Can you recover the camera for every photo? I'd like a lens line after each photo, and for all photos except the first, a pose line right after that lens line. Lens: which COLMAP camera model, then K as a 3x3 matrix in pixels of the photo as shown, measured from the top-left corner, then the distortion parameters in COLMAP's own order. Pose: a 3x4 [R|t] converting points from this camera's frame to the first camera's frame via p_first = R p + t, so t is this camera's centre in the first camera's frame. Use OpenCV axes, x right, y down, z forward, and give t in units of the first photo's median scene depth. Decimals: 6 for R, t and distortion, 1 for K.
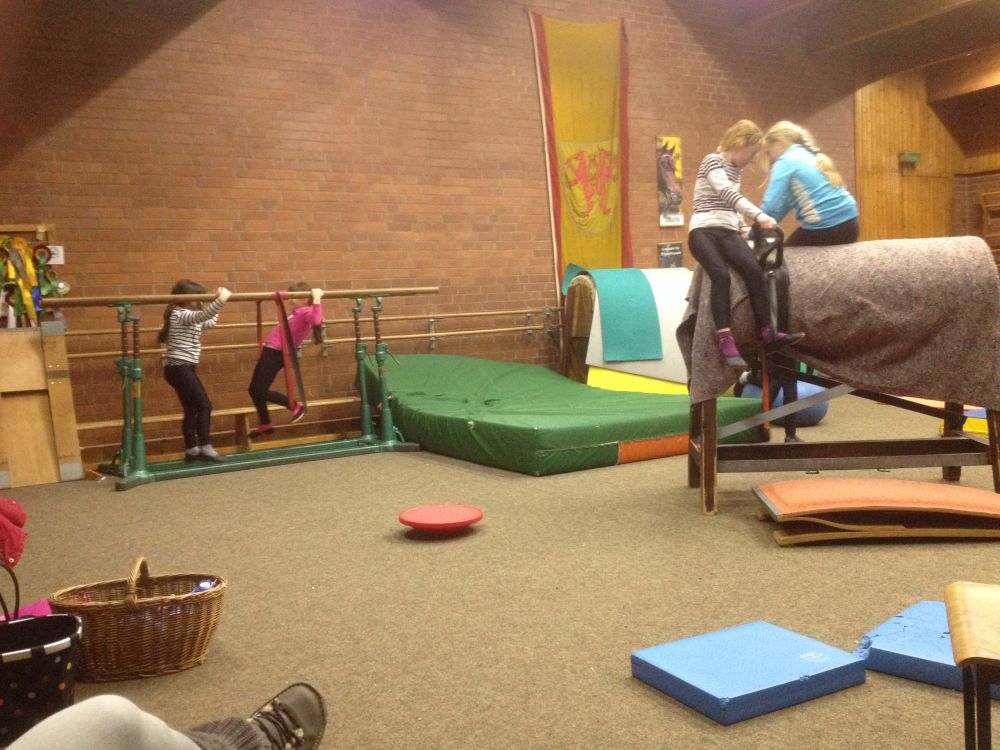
lens RADIAL K [[929.1, 0, 499.2], [0, 929.1, 388.8], [0, 0, 1]] dist [0.173287, -0.373634]
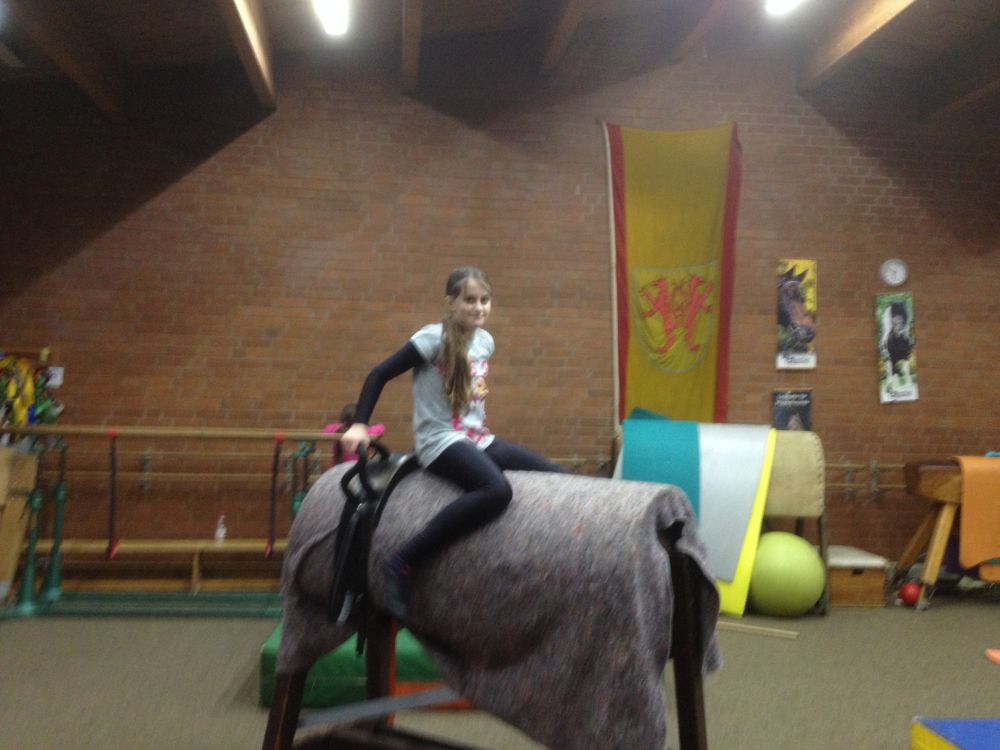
lens RADIAL K [[927.9, 0, 495.8], [0, 927.9, 388.9], [0, 0, 1]] dist [0.167205, -0.341763]
pose [[0.901737, 0.069991, -0.426581, 0.322771], [-0.107620, 0.992083, -0.064720, -0.084467], [0.418674, 0.104269, 0.902131, 0.191707]]
